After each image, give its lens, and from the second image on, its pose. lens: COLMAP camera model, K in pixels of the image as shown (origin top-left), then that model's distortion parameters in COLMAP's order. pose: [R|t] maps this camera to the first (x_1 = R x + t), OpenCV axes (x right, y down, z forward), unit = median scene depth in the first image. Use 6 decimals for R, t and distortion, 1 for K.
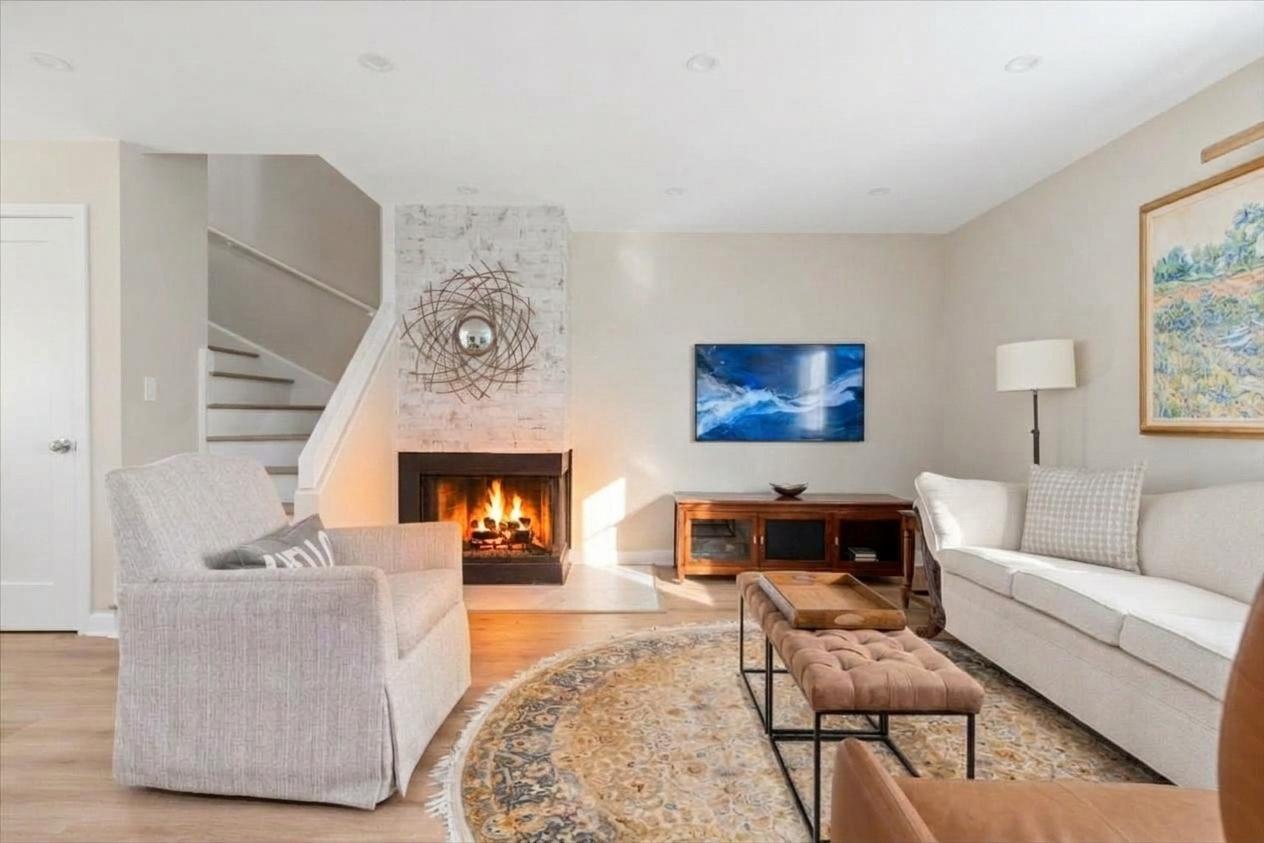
lens RADIAL K [[661.1, 0, 628.1], [0, 661.1, 421.2], [0, 0, 1]] dist [0.008009, 0.000795]
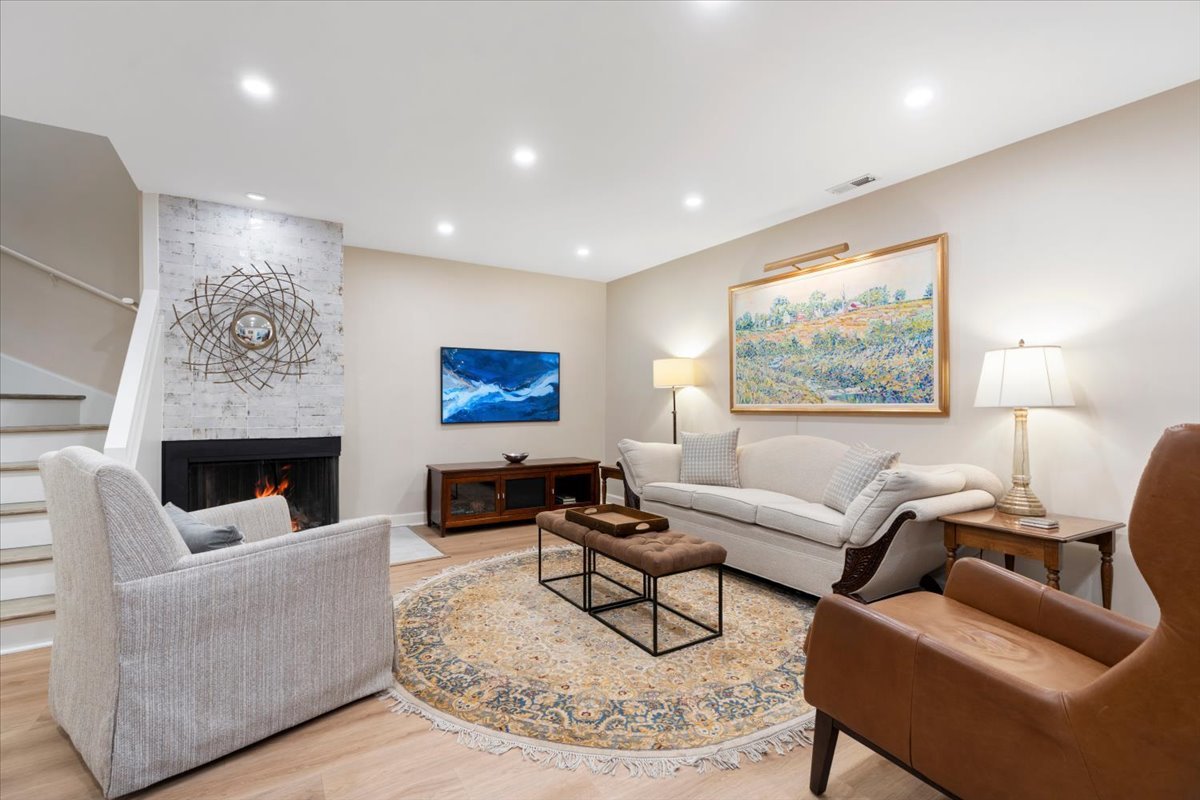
lens RADIAL K [[541.7, 0, 599.0], [0, 541.7, 401.7], [0, 0, 1]] dist [-0.003478, 0.000521]
pose [[0.845867, -0.002190, 0.533389, -0.228287], [0.007962, 0.999932, -0.008521, -0.000739], [-0.533334, 0.011455, 0.845827, -0.041499]]
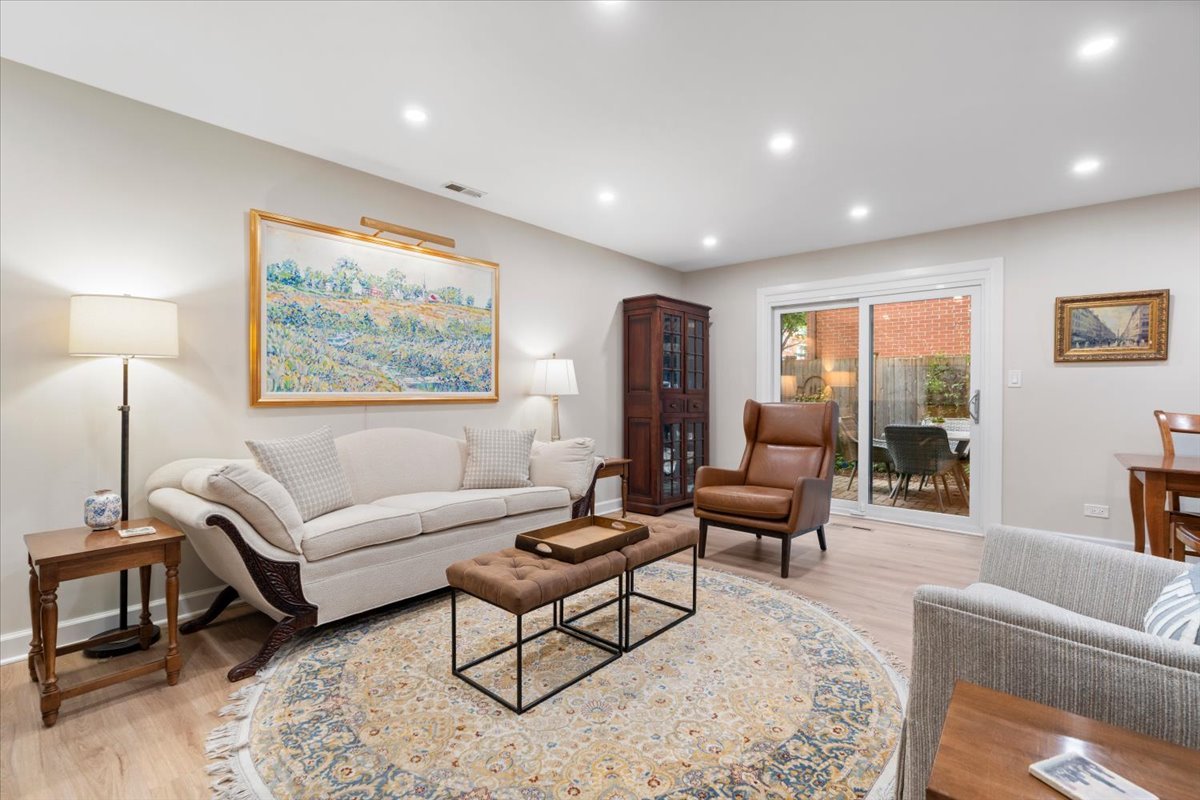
lens RADIAL K [[541.7, 0, 591.4], [0, 541.7, 394.1], [0, 0, 1]] dist [-0.003478, 0.000521]
pose [[-0.747977, -0.008349, 0.663672, -0.213926], [-0.001137, 0.999936, 0.011298, -0.008765], [-0.663724, 0.007696, -0.747938, 0.942612]]
